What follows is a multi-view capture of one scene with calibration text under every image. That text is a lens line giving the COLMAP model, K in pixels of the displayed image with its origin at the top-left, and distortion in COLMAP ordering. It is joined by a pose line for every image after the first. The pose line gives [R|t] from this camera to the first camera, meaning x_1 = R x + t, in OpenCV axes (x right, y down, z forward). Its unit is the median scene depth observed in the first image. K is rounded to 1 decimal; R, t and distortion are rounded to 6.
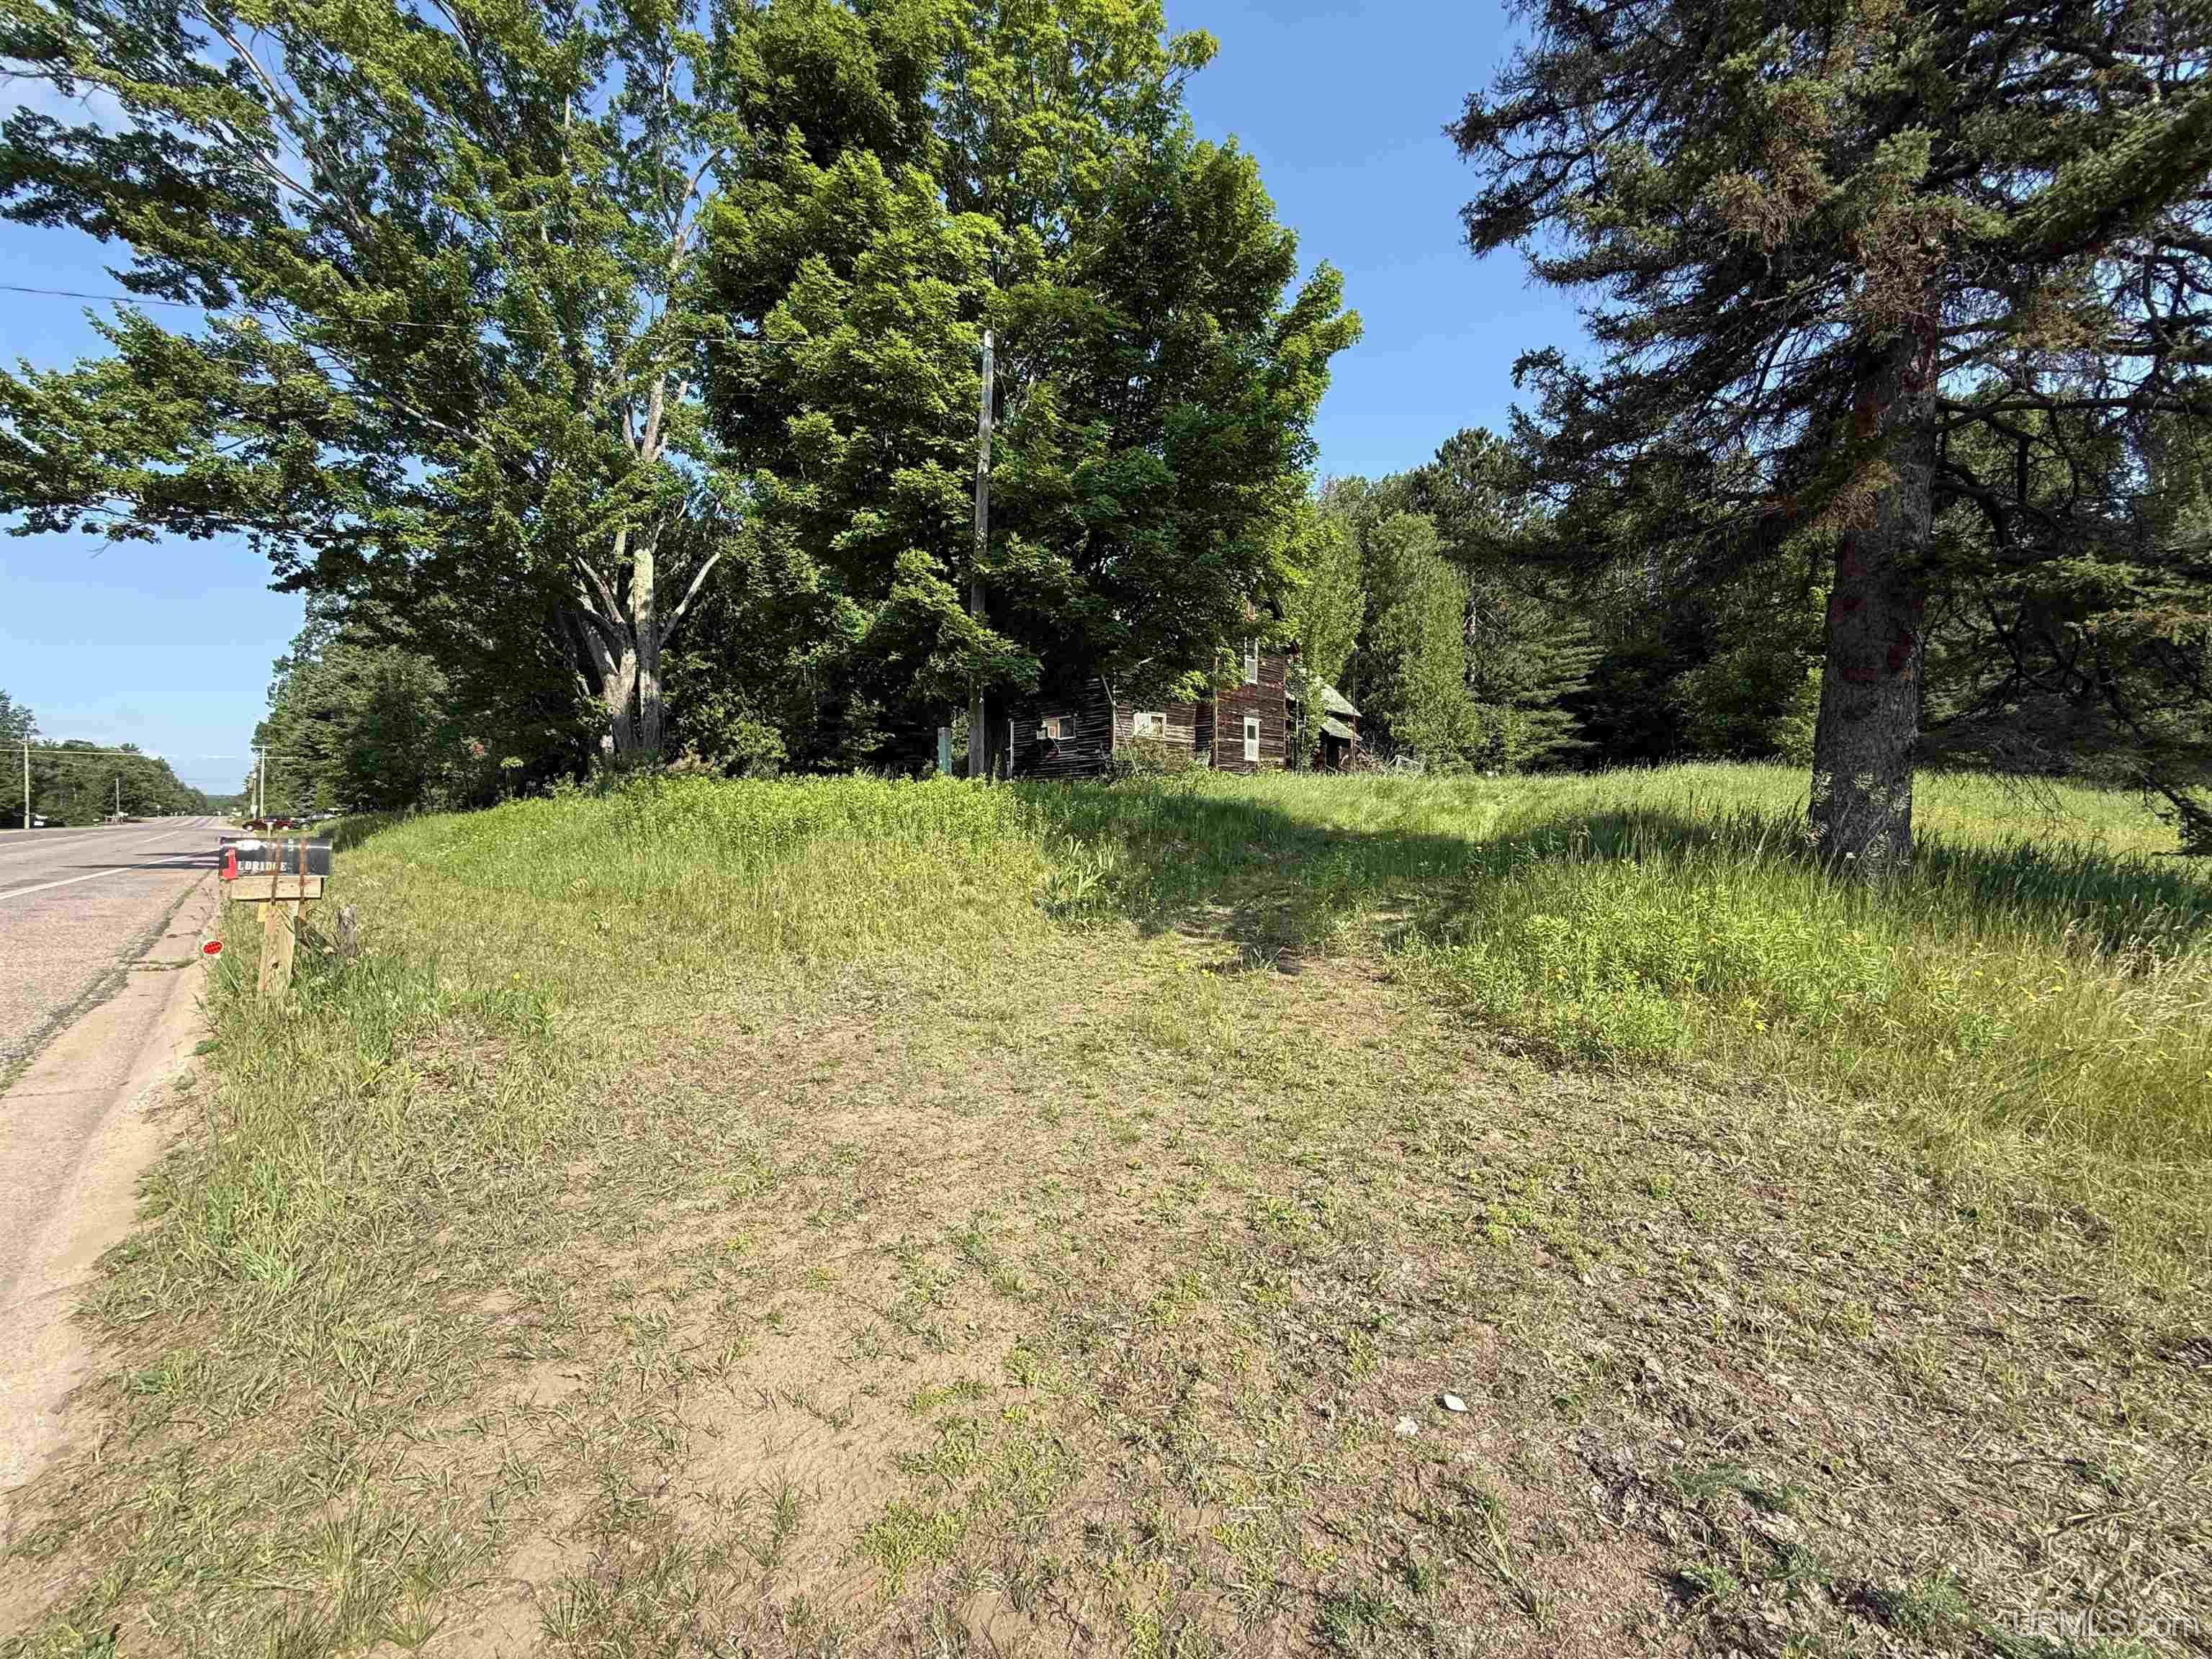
lens RADIAL K [[874.8, 0, 1102.4], [0, 874.8, 829.1], [0, 0, 1]] dist [-0.002164, 0.000380]
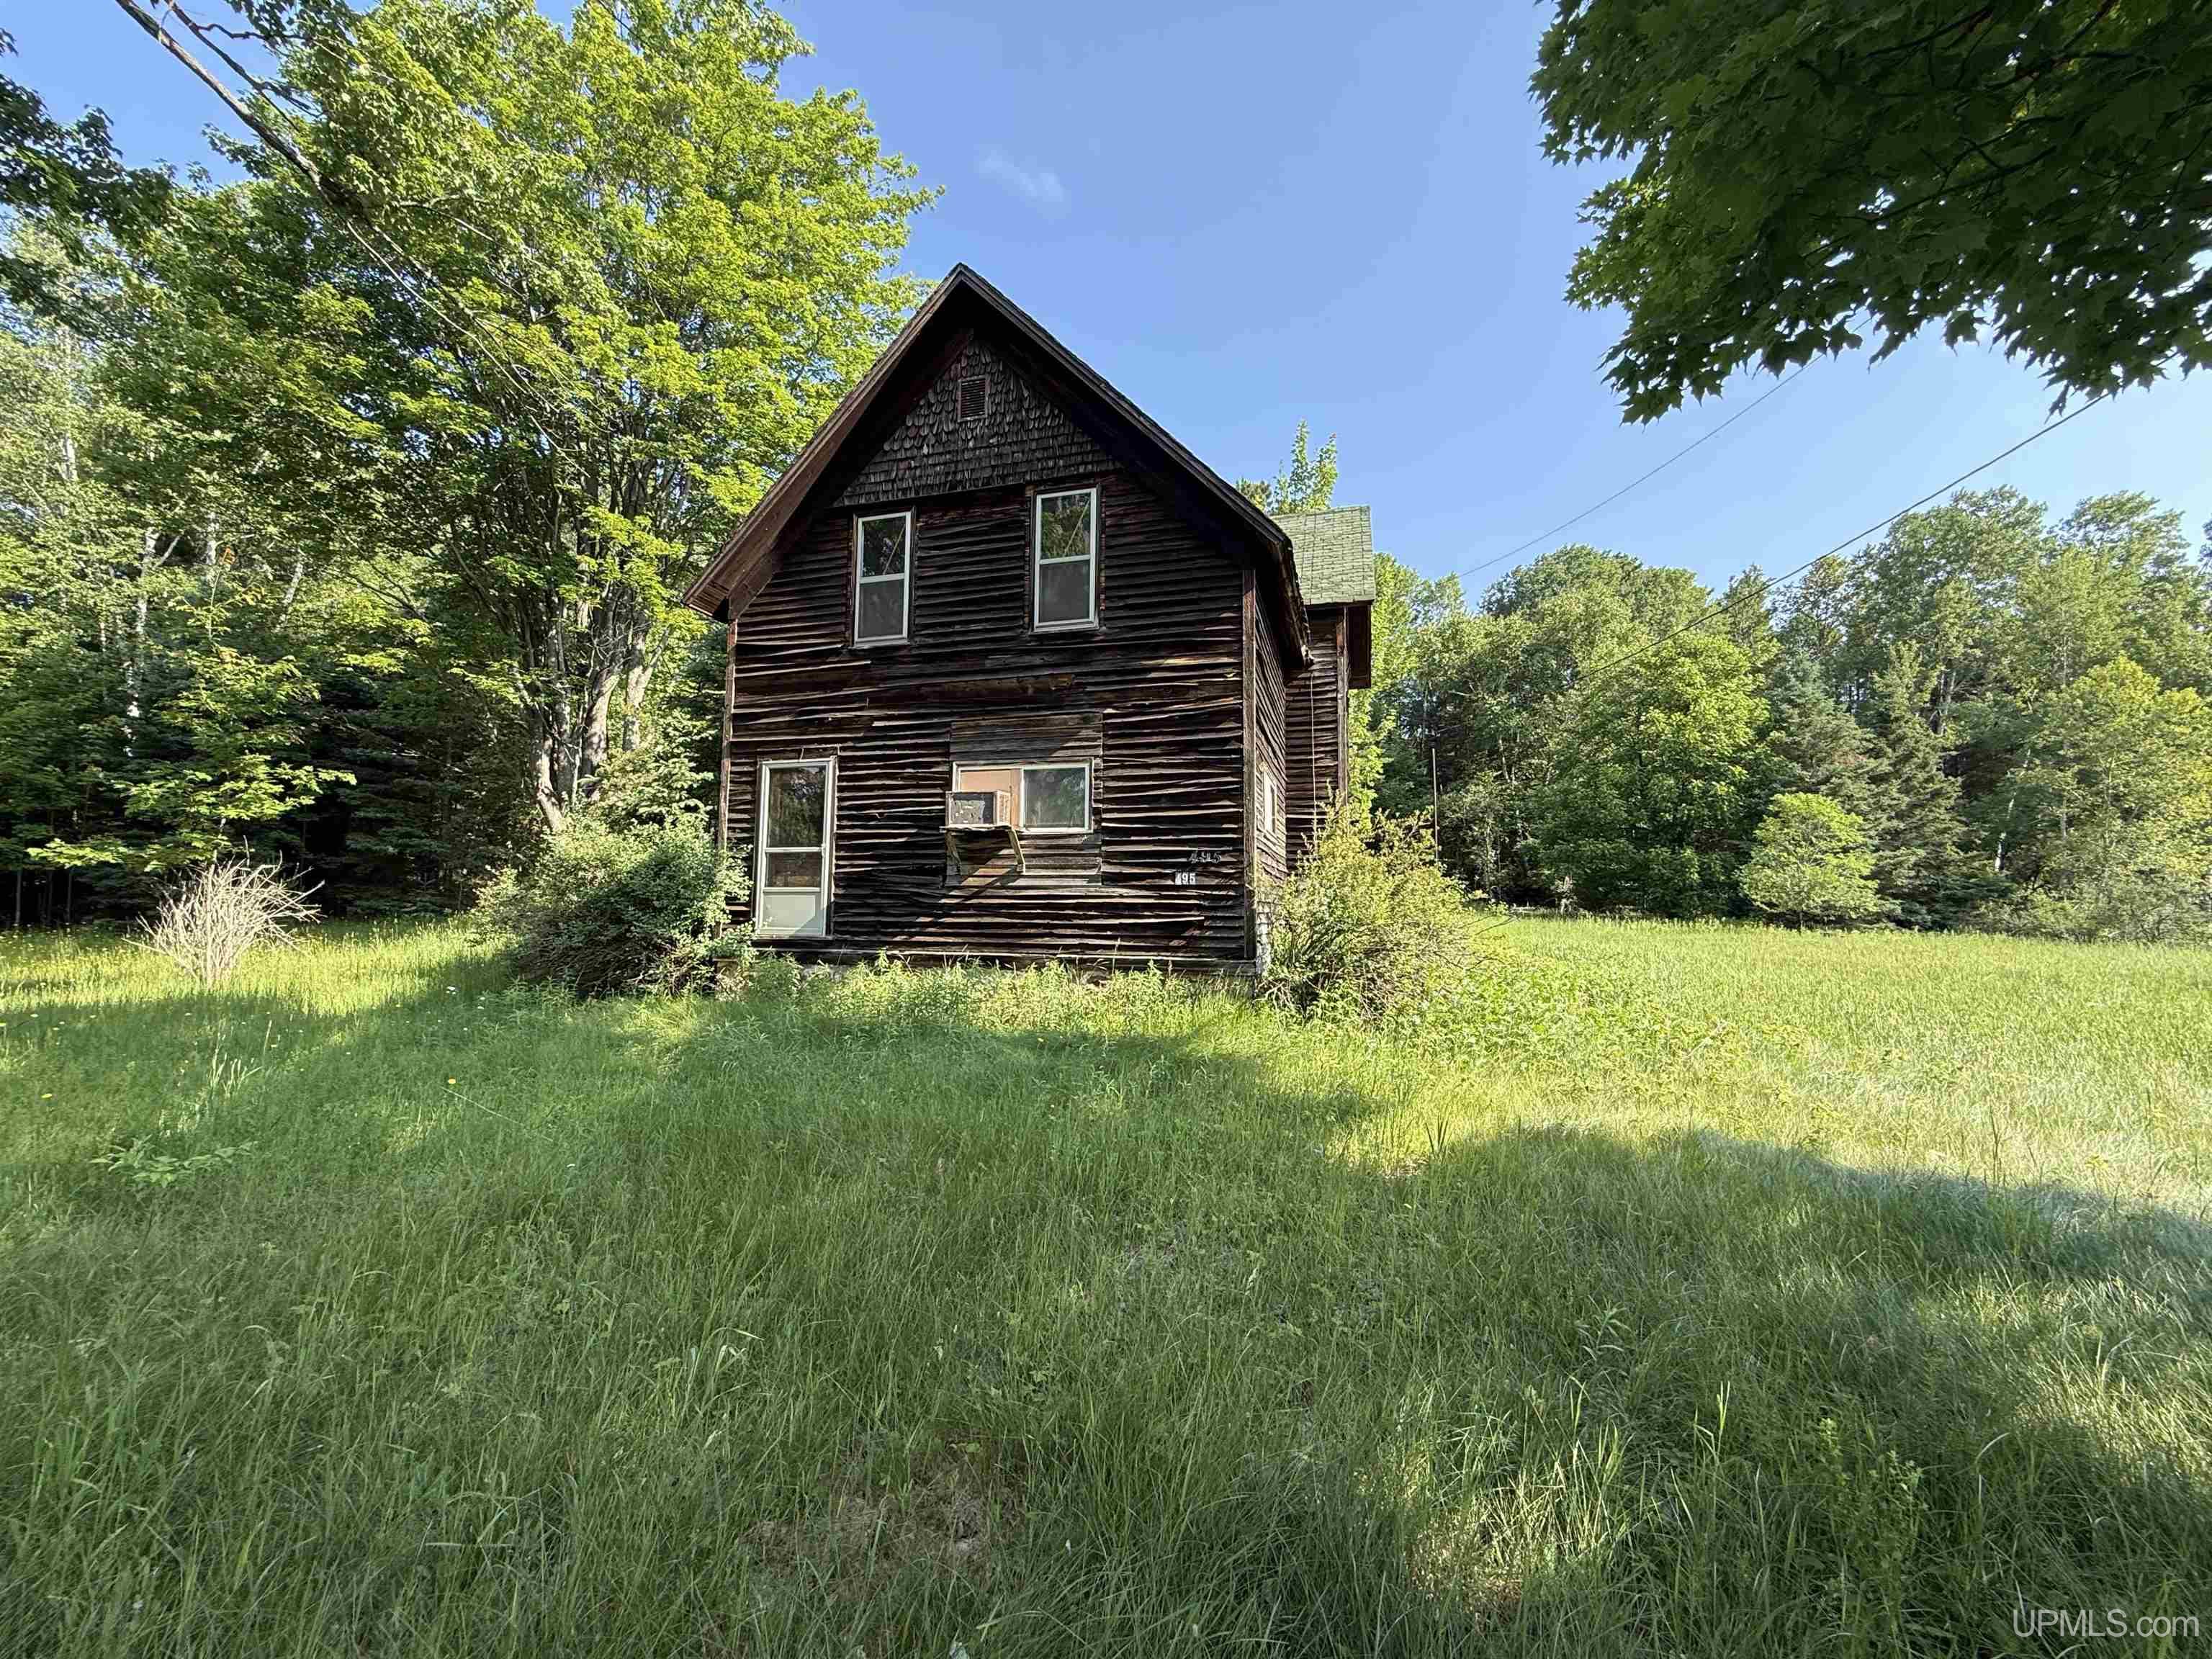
lens RADIAL K [[888.3, 0, 1100.3], [0, 888.3, 827.2], [0, 0, 1]] dist [0.003588, 0.000136]
pose [[0.886030, 0.062360, 0.459415, -0.171941], [-0.014083, 0.994076, -0.107773, -0.068157], [-0.463414, 0.089020, 0.881659, 0.689956]]
